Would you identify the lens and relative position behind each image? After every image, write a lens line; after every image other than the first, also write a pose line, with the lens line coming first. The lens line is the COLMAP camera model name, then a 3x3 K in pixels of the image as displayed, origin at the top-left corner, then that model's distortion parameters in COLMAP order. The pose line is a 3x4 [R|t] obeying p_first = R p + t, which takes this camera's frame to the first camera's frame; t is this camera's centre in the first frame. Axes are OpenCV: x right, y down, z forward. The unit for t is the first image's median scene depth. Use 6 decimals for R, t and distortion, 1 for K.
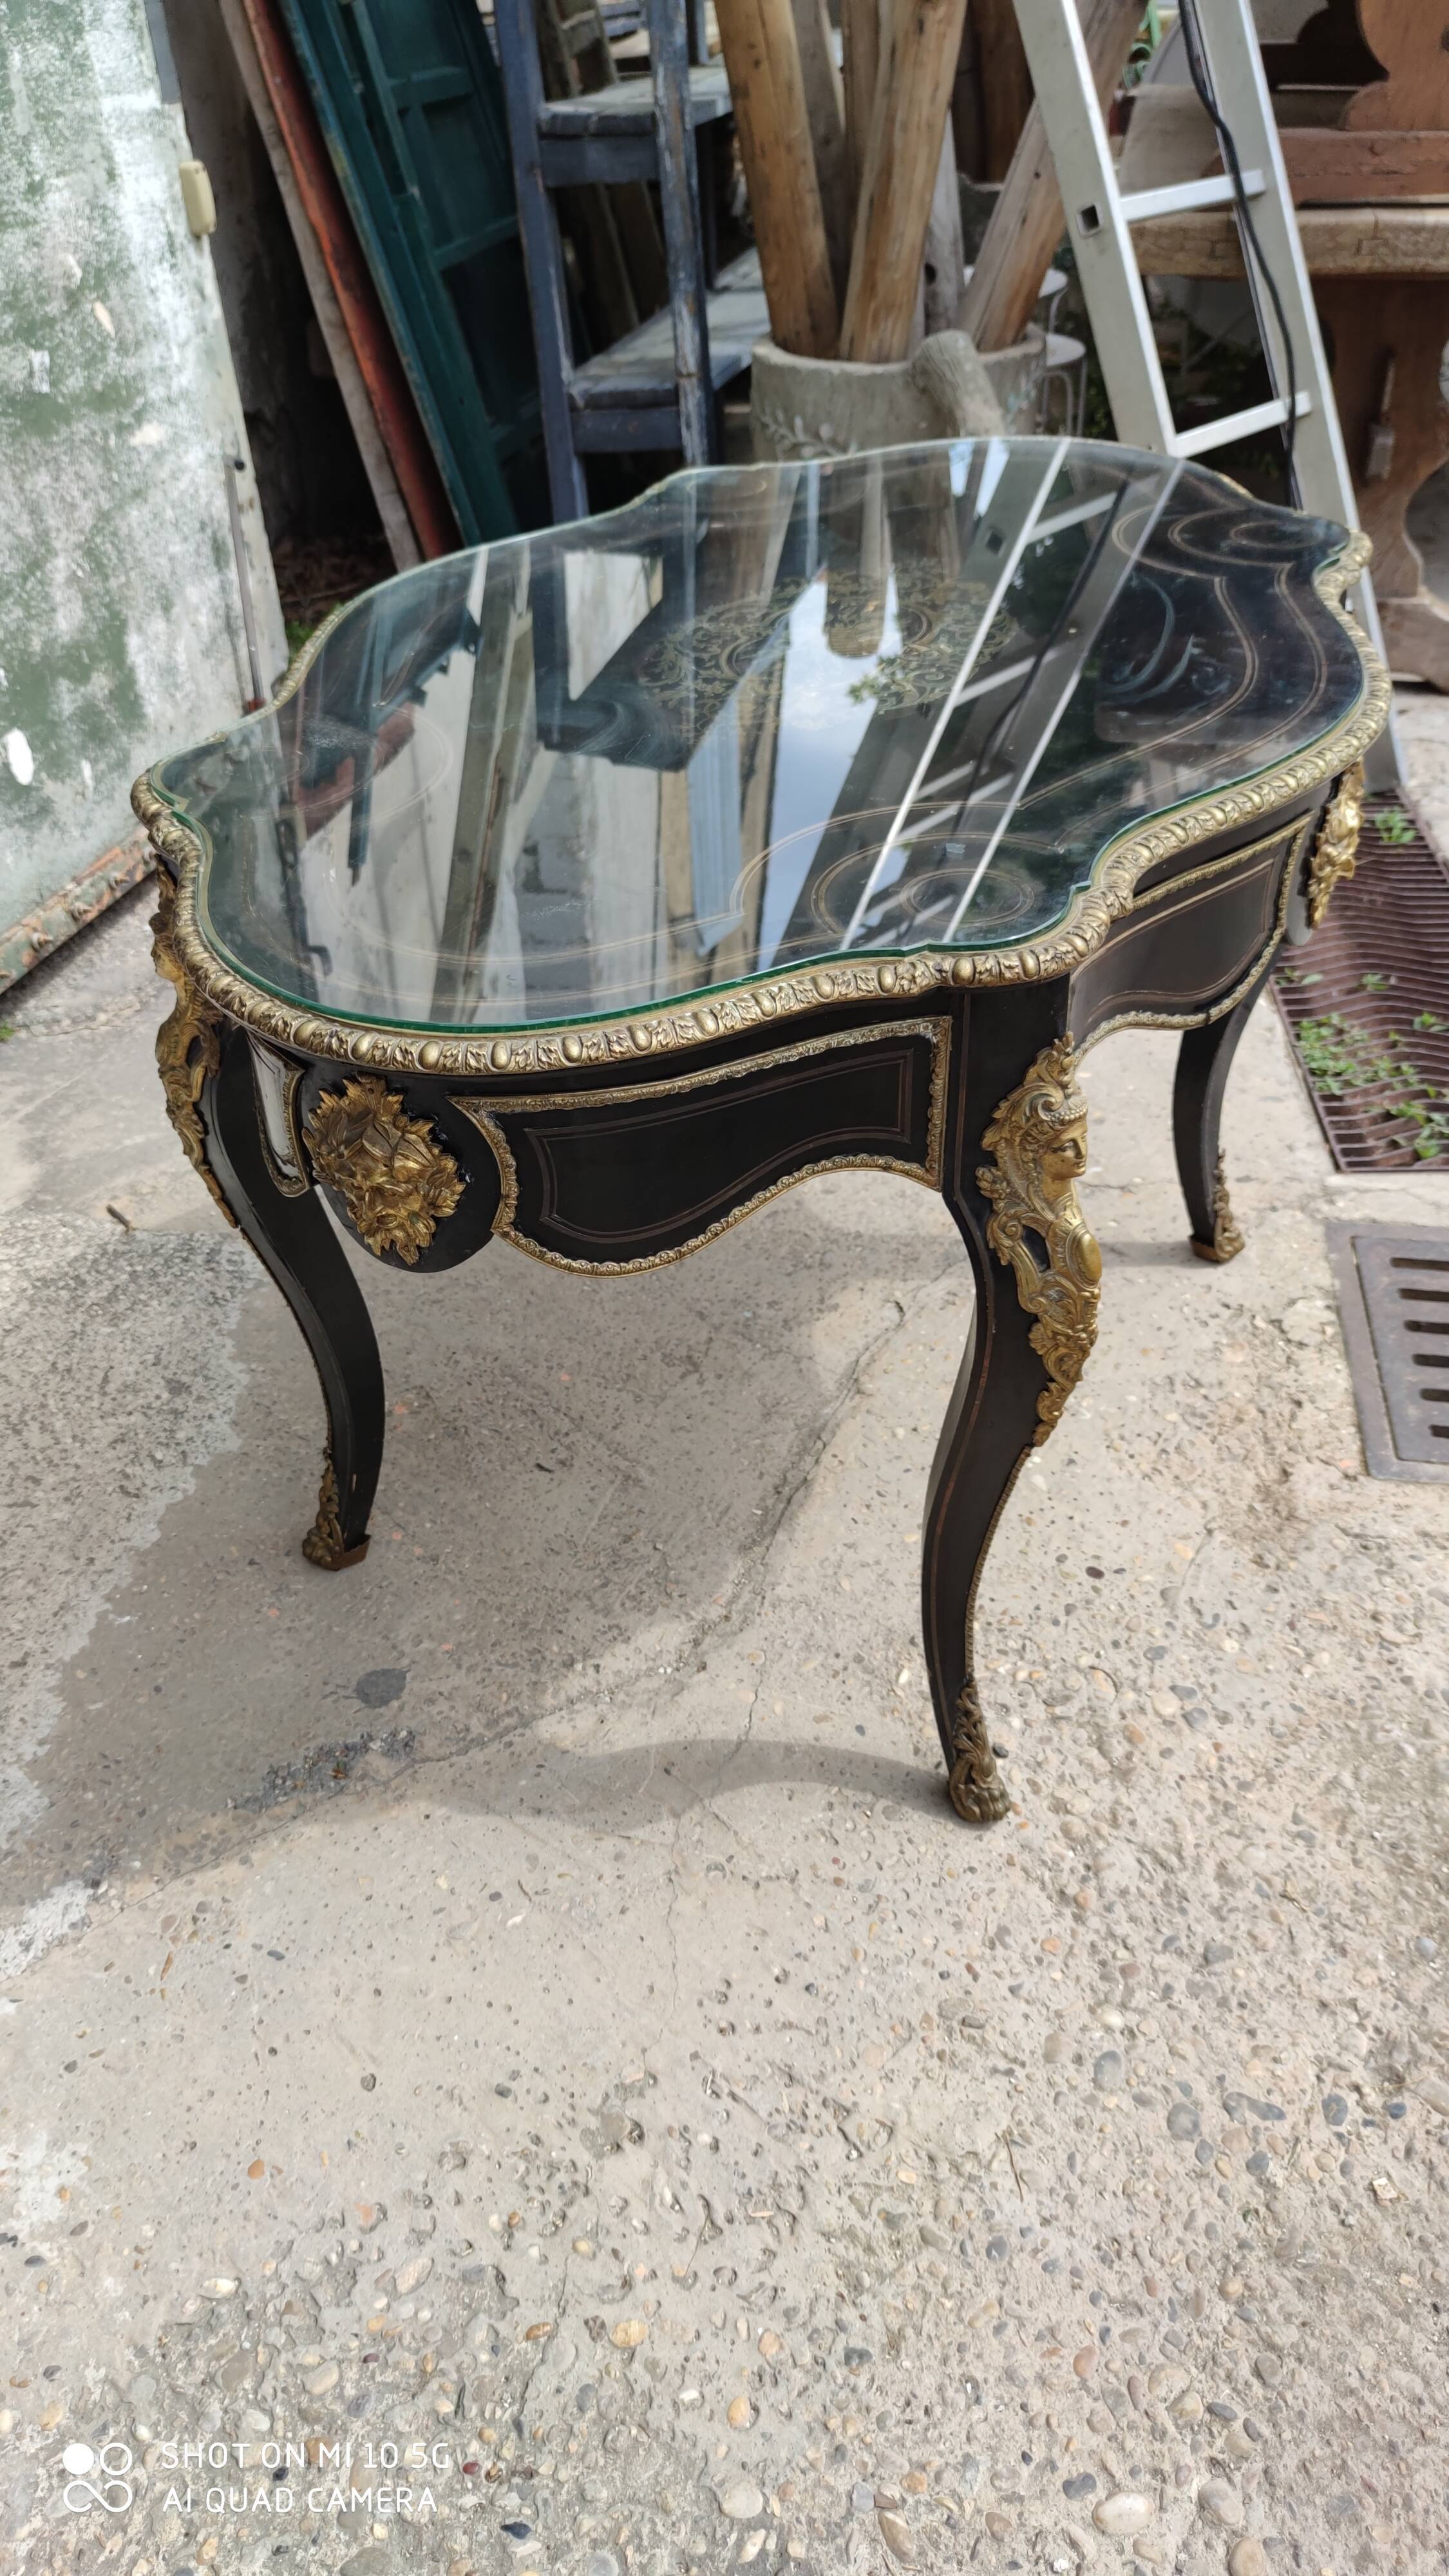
lens RADIAL K [[1920.3, 0, 710.4], [0, 1920.3, 1275.0], [0, 0, 1]] dist [0.055306, -0.066865]
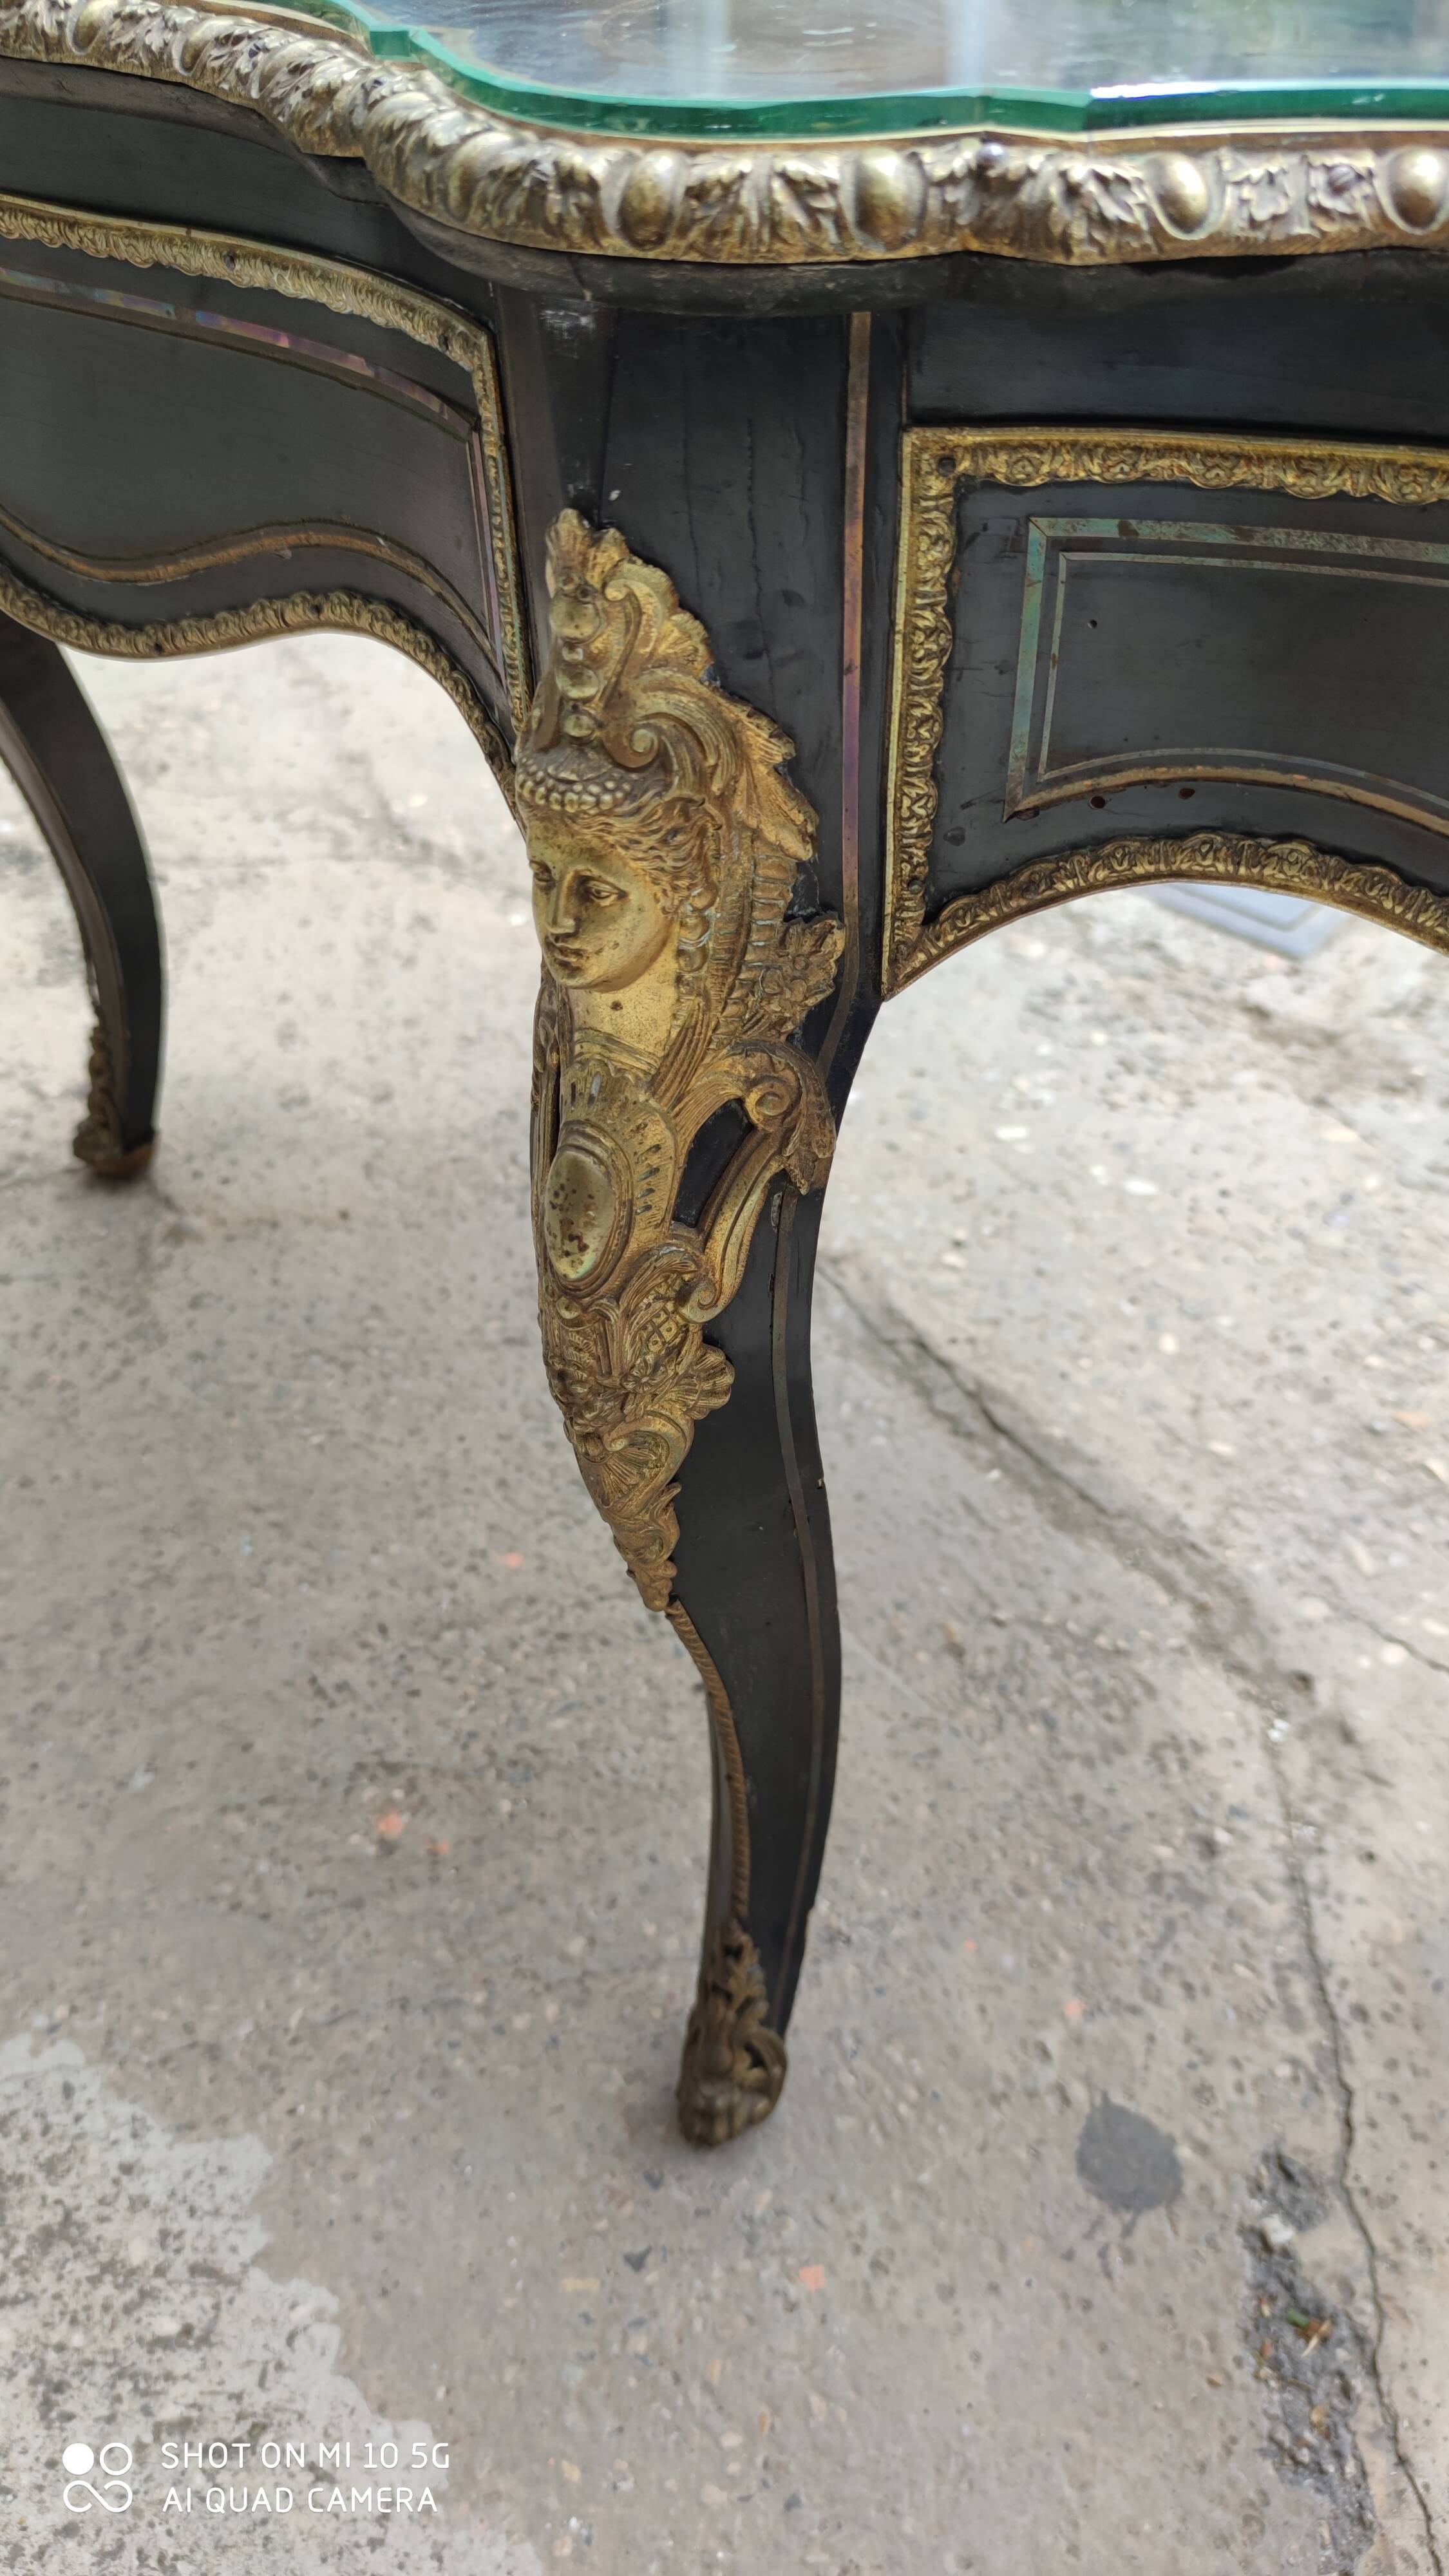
lens RADIAL K [[1917.2, 0, 720.9], [0, 1917.2, 1286.9], [0, 0, 1]] dist [0.051105, -0.055005]
pose [[0.529210, -0.571614, 0.627052, -0.397939], [0.514541, 0.803829, 0.298507, -0.162663], [-0.674673, 0.164671, 0.719514, 0.659552]]
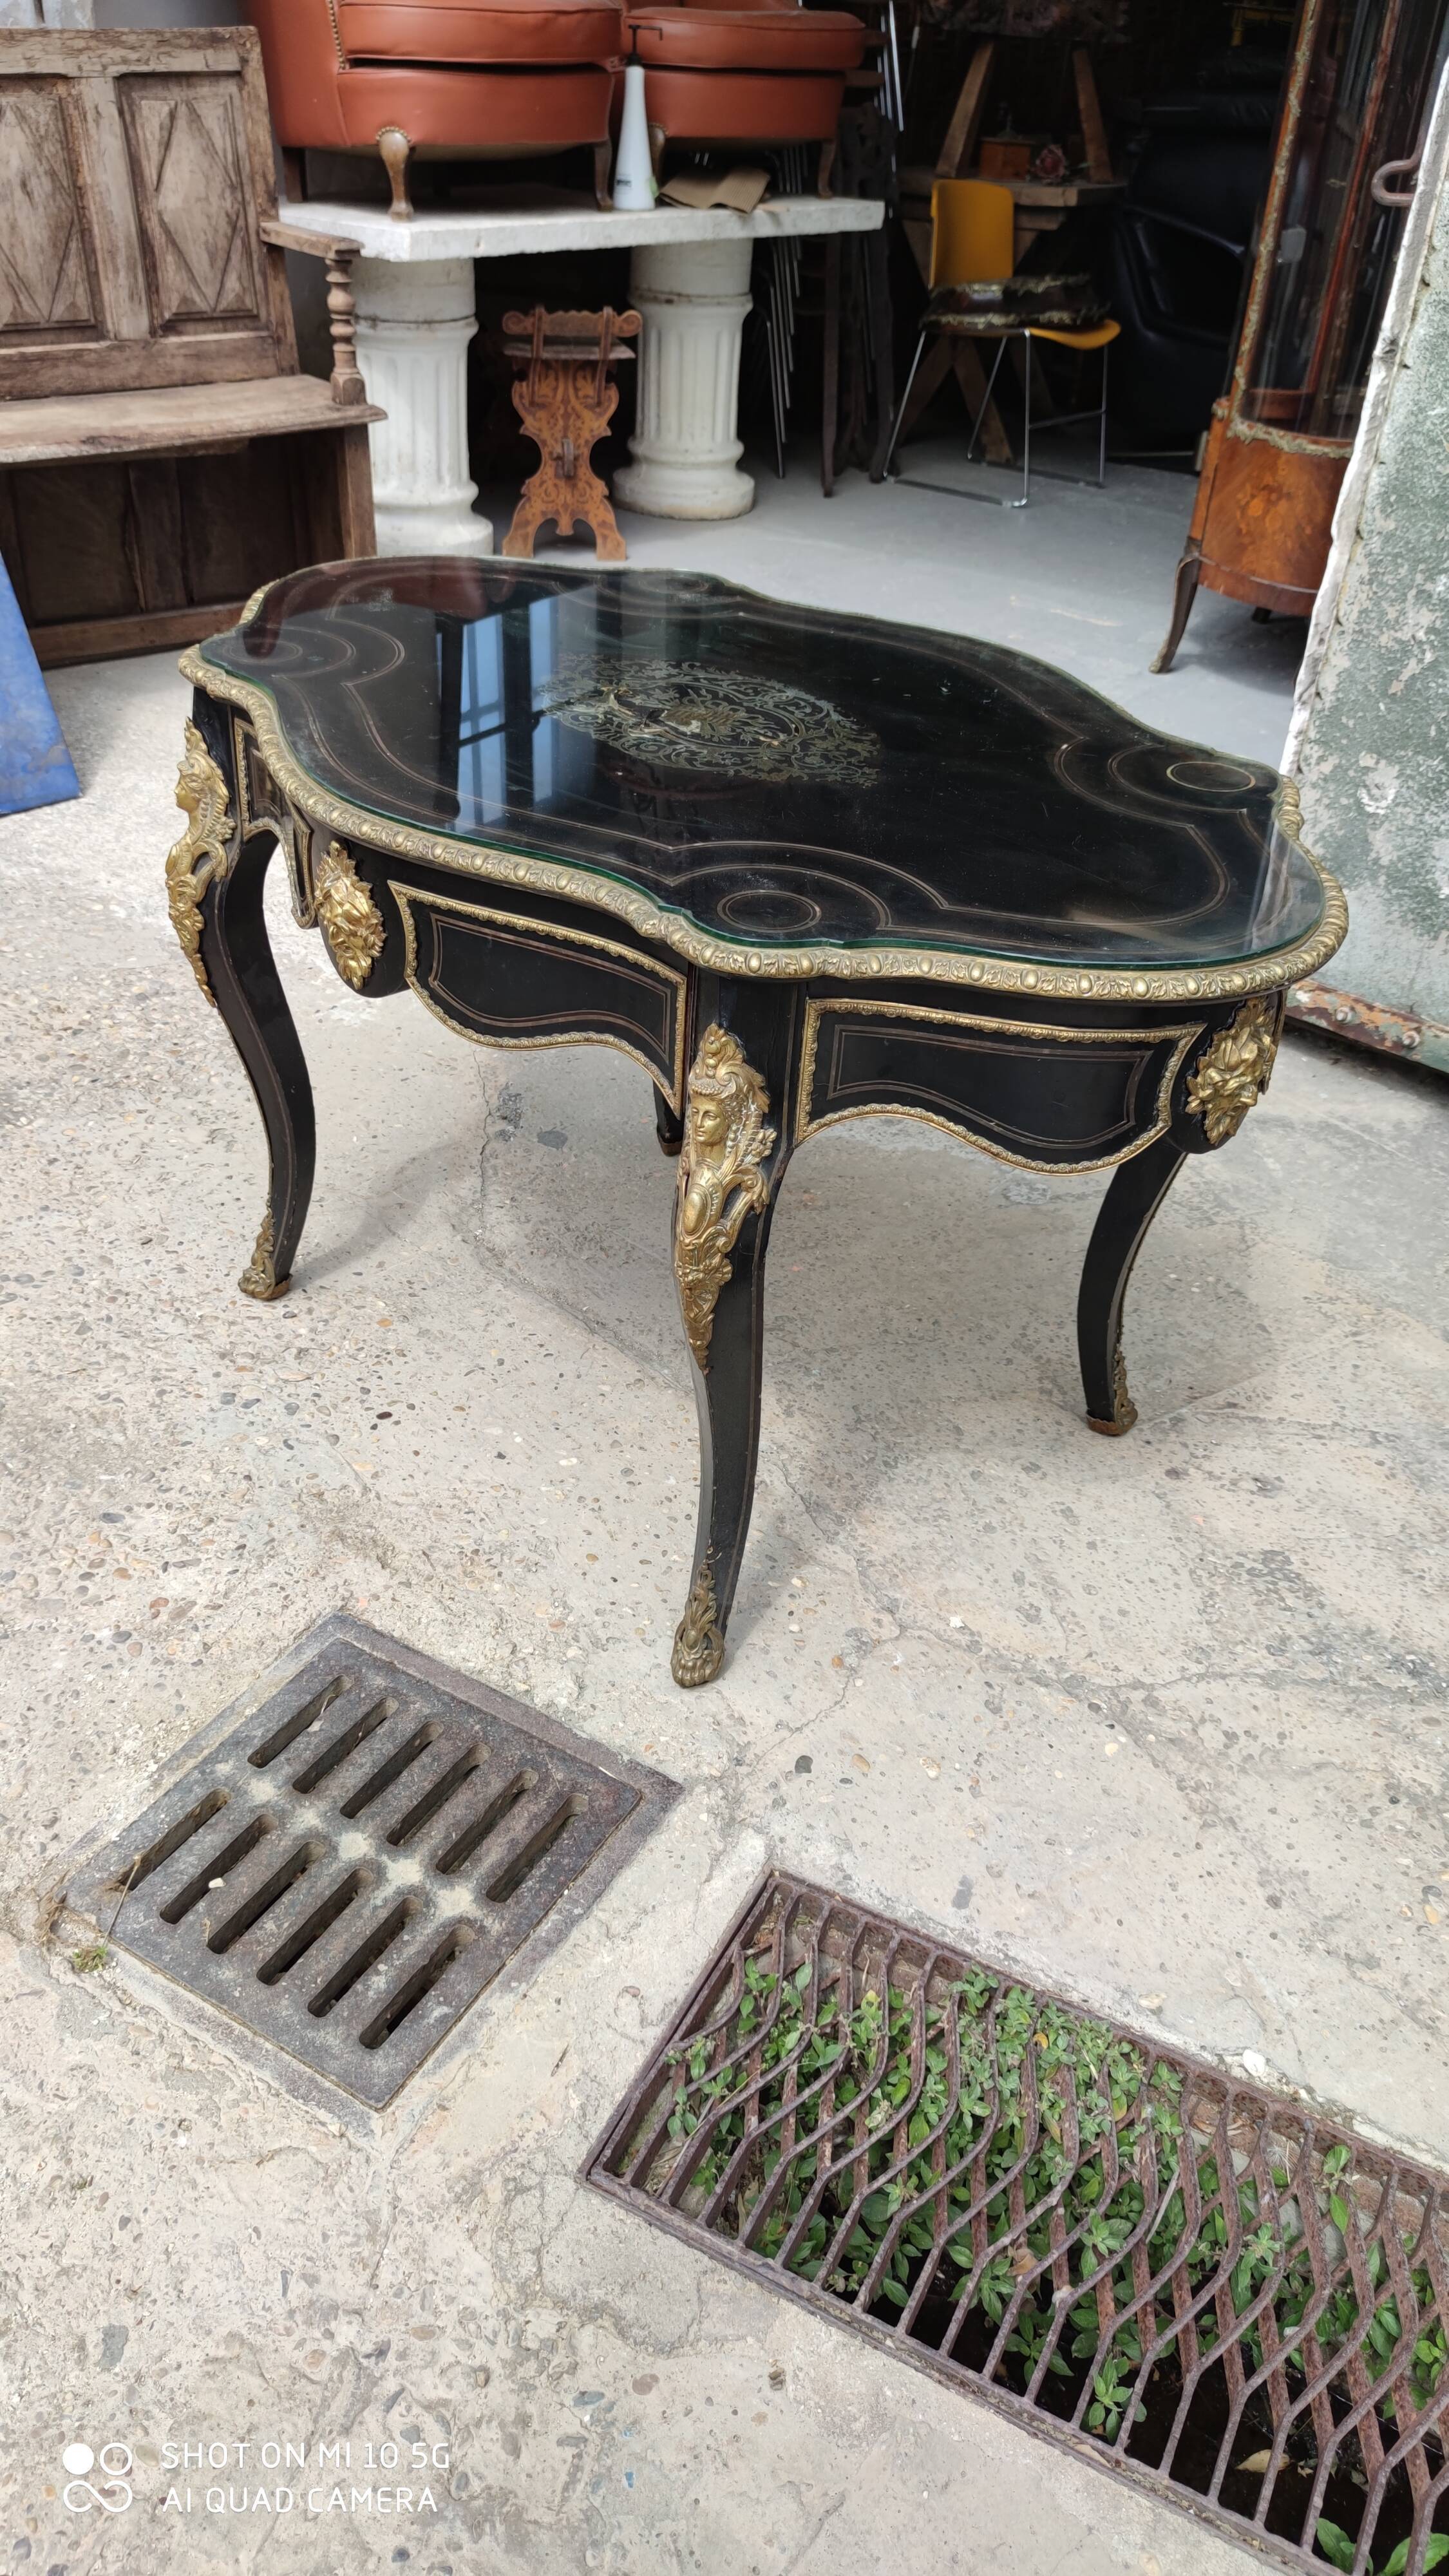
lens RADIAL K [[1903.2, 0, 693.1], [0, 1903.2, 1283.5], [0, 0, 1]] dist [0.054641, -0.066067]
pose [[-0.415819, 0.522522, -0.744355, 1.011483], [-0.560839, 0.496980, 0.662171, -0.832432], [0.715929, 0.692807, 0.086397, 1.005289]]
